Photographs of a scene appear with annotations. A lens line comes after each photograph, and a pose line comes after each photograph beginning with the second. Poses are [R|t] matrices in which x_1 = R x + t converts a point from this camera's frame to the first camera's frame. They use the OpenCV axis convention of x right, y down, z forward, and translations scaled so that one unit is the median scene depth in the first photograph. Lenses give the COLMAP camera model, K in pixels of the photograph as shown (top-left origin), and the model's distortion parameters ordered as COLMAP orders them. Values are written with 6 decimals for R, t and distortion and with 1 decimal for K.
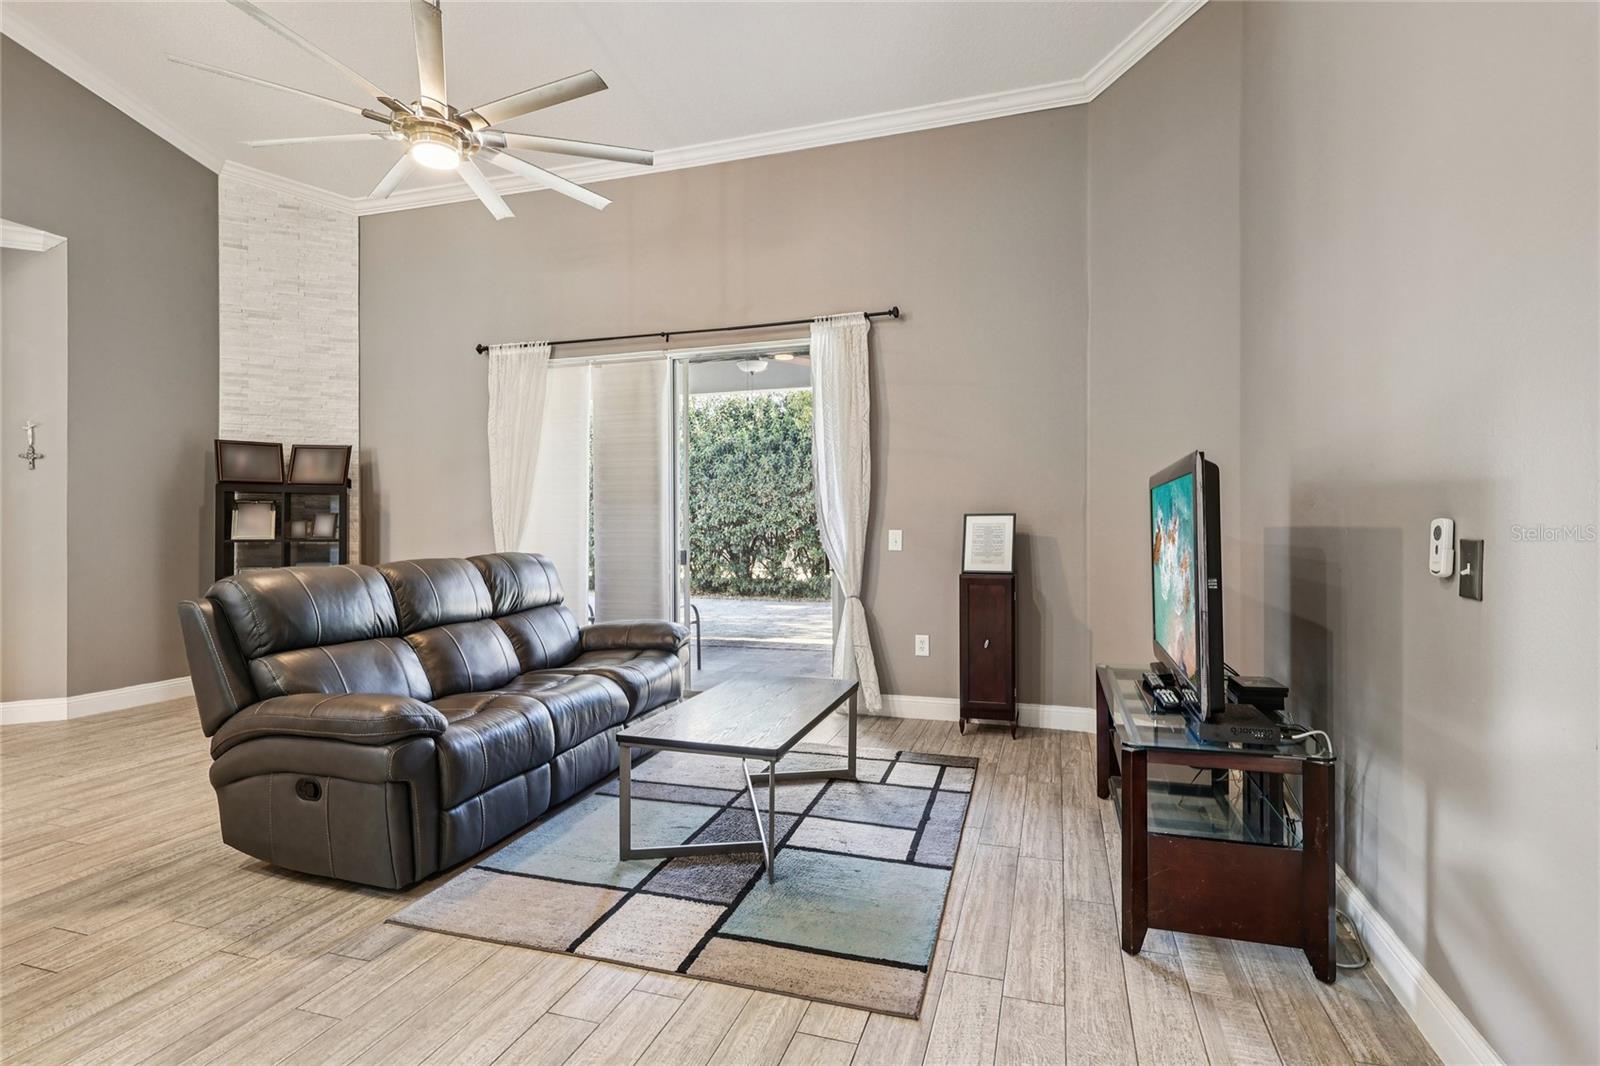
lens RADIAL K [[792.2, 0, 799.4], [0, 792.2, 527.5], [0, 0, 1]] dist [-0.002419, -0.000211]
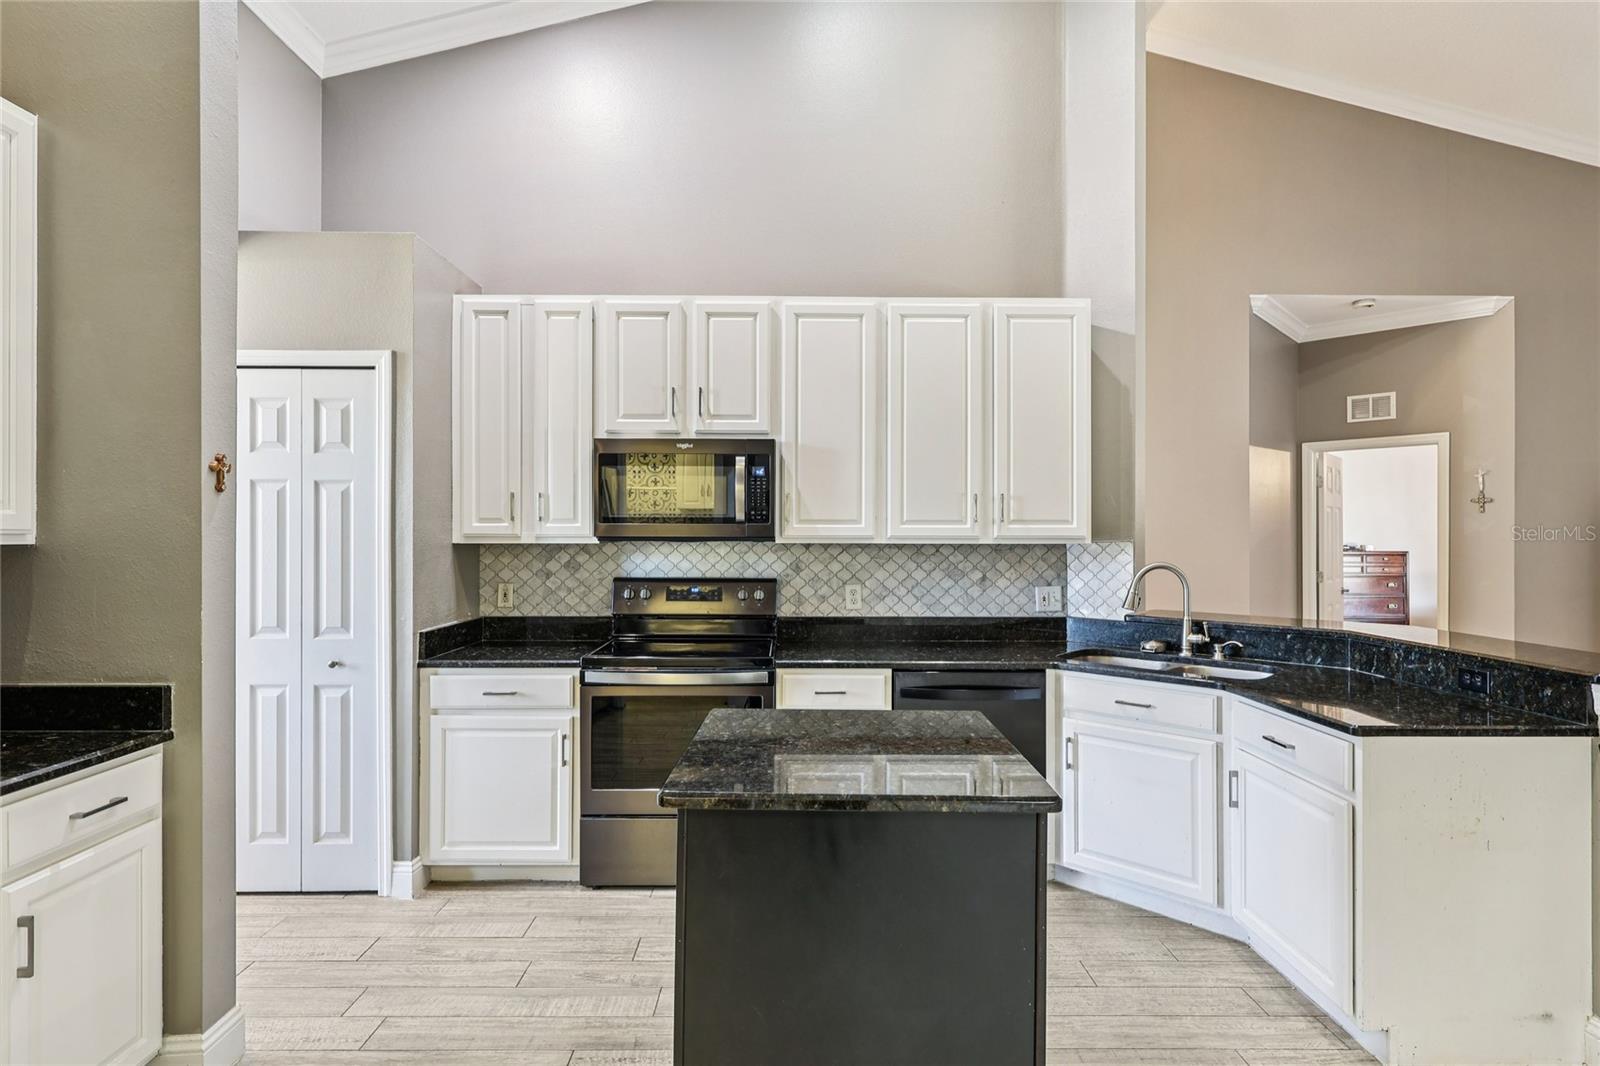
lens RADIAL K [[804.1, 0, 794.5], [0, 804.1, 531.2], [0, 0, 1]] dist [-0.001208, -0.000154]
pose [[0.314870, -0.001243, -0.949134, -0.216763], [-0.004102, 0.999988, -0.002670, -0.043375], [0.949126, 0.004735, 0.314861, -0.302312]]
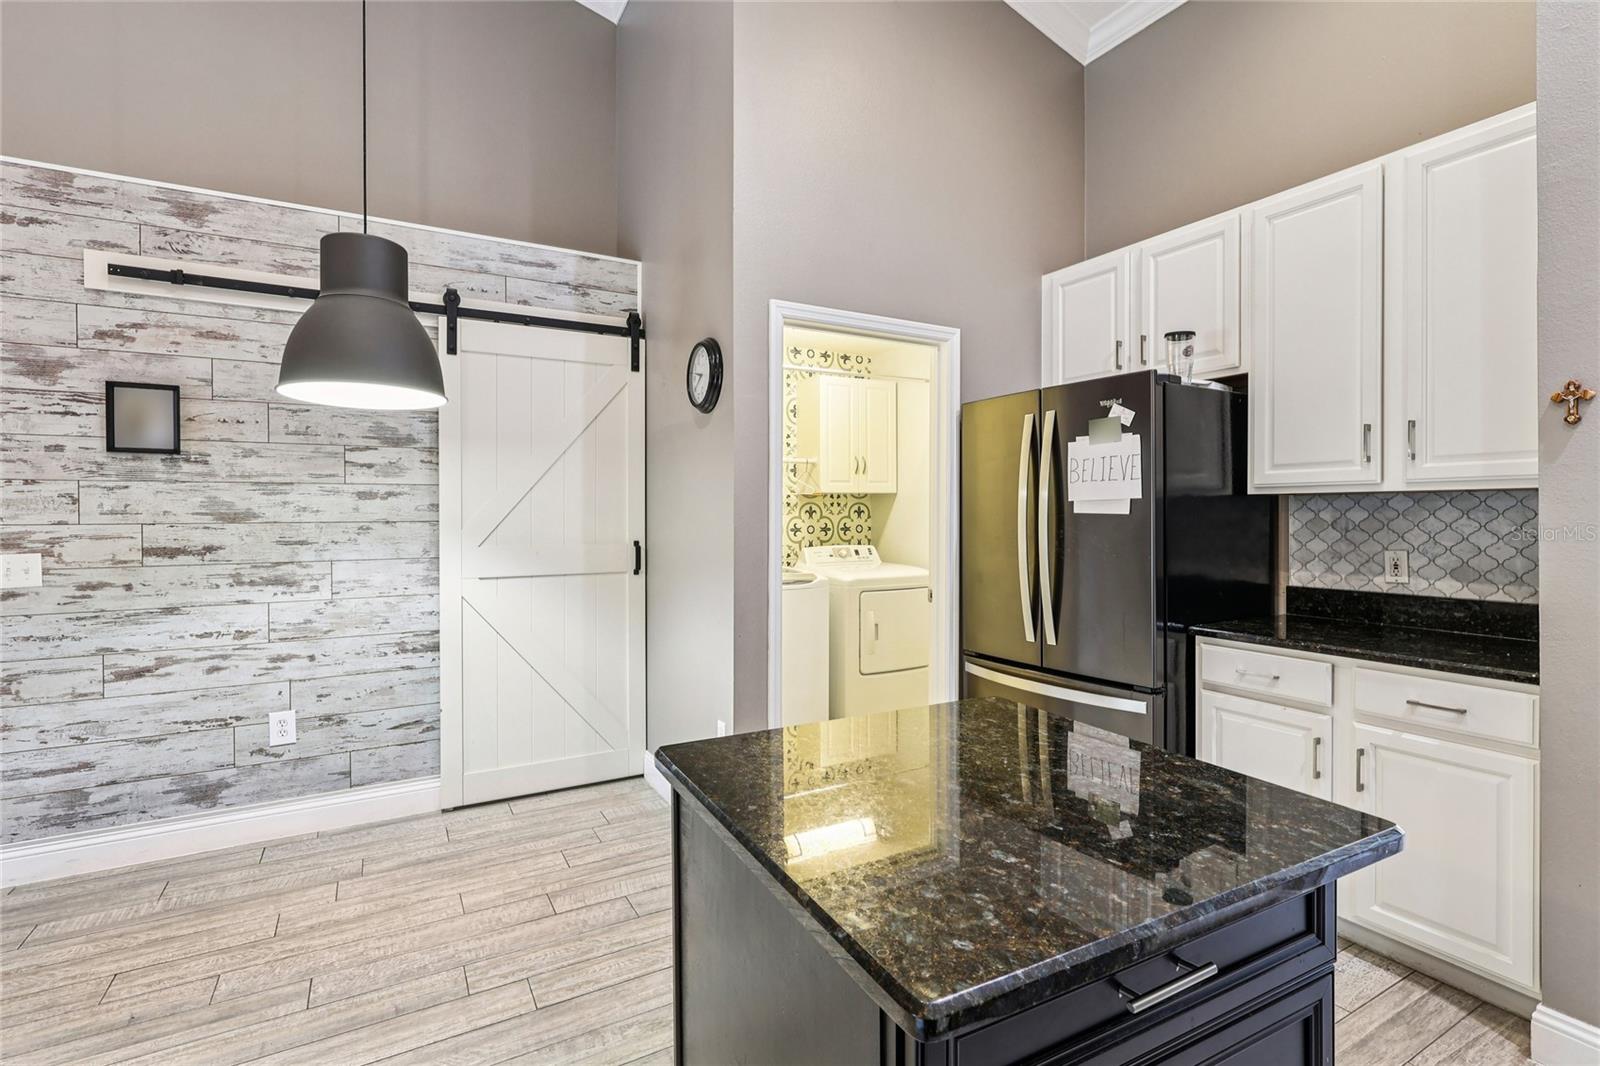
lens RADIAL K [[747.2, 0, 797.9], [0, 747.2, 517.1], [0, 0, 1]] dist [-0.001683, 0.000175]
pose [[-0.731896, 0.002223, 0.681413, -0.727473], [0.006399, 0.999973, 0.003610, -0.022332], [-0.681386, 0.007002, -0.731891, 0.075879]]
